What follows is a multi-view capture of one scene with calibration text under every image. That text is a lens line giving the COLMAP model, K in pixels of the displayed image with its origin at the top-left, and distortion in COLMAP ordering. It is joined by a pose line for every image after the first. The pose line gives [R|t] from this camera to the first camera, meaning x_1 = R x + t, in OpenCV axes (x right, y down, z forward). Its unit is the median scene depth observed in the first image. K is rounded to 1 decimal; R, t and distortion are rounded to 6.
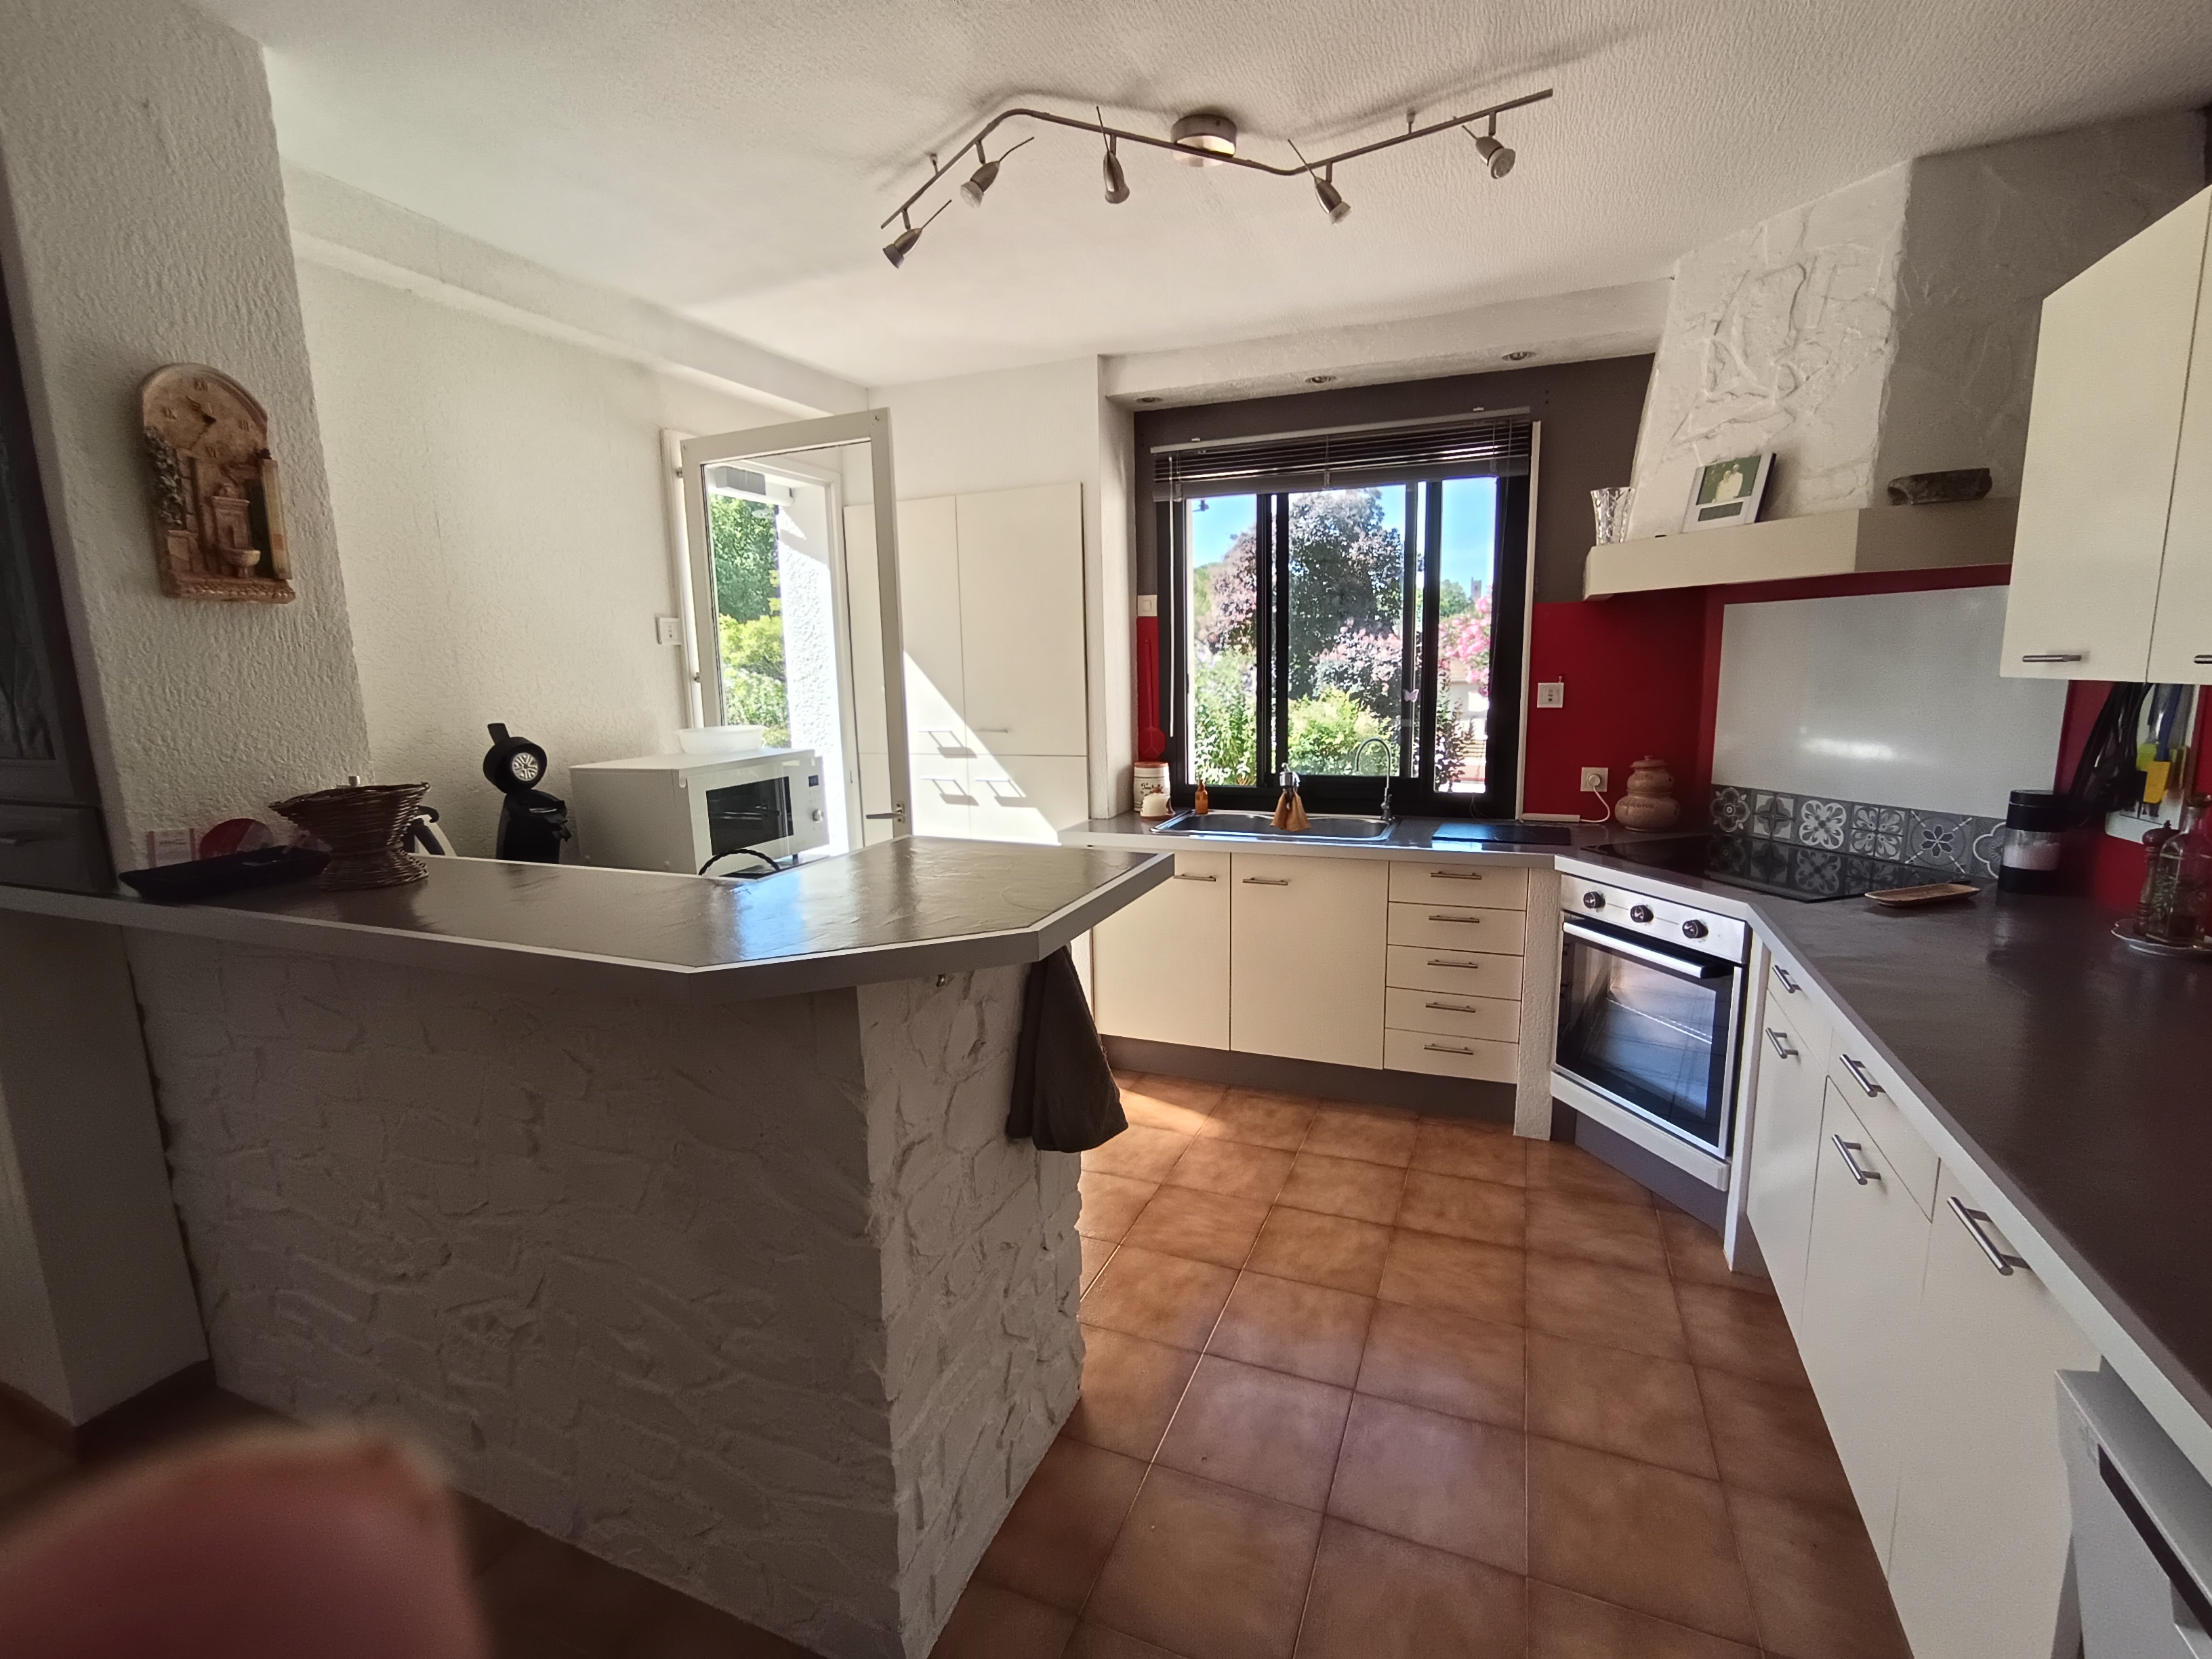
lens RADIAL K [[993.9, 0, 1103.5], [0, 993.9, 828.2], [0, 0, 1]] dist [0.003835, 0.000939]
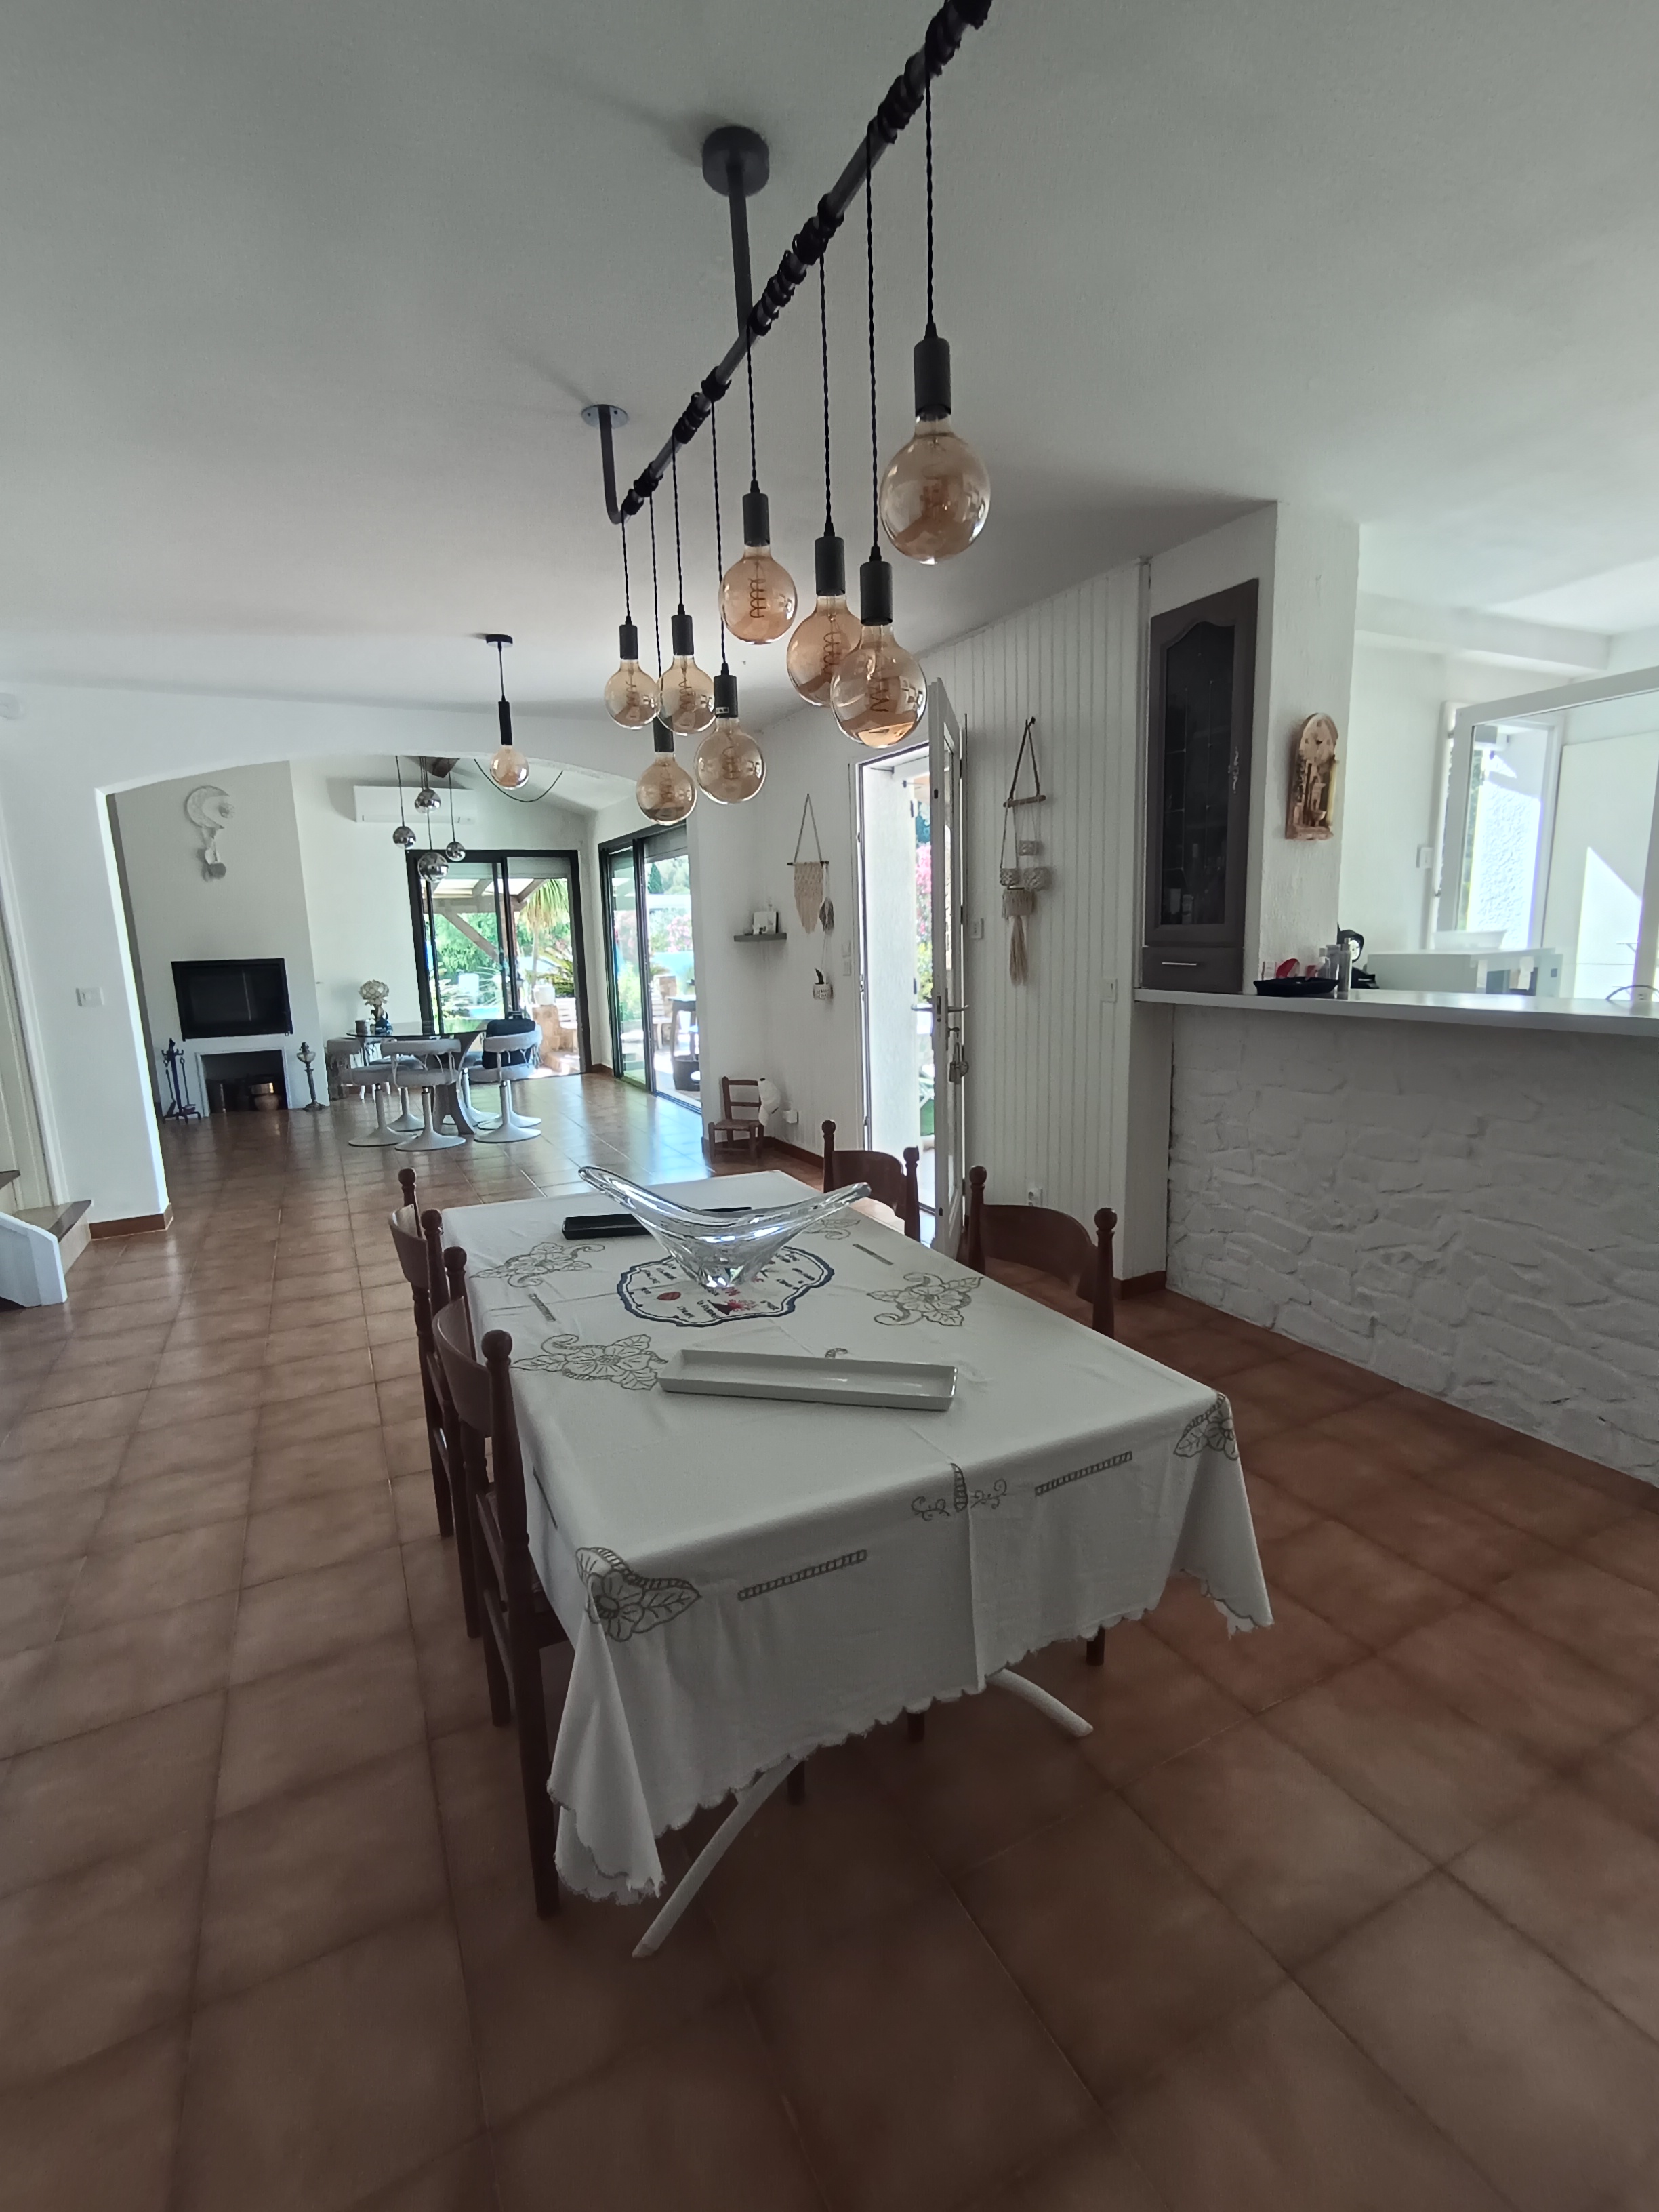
lens RADIAL K [[993.9, 0, 834.3], [0, 993.9, 1108.4], [0, 0, 1]] dist [0.003835, 0.000939]
pose [[0.773644, 0.116656, -0.622789, -0.332463], [-0.096788, 0.993128, 0.065792, 0.219603], [0.626184, 0.009379, 0.779619, -0.939956]]
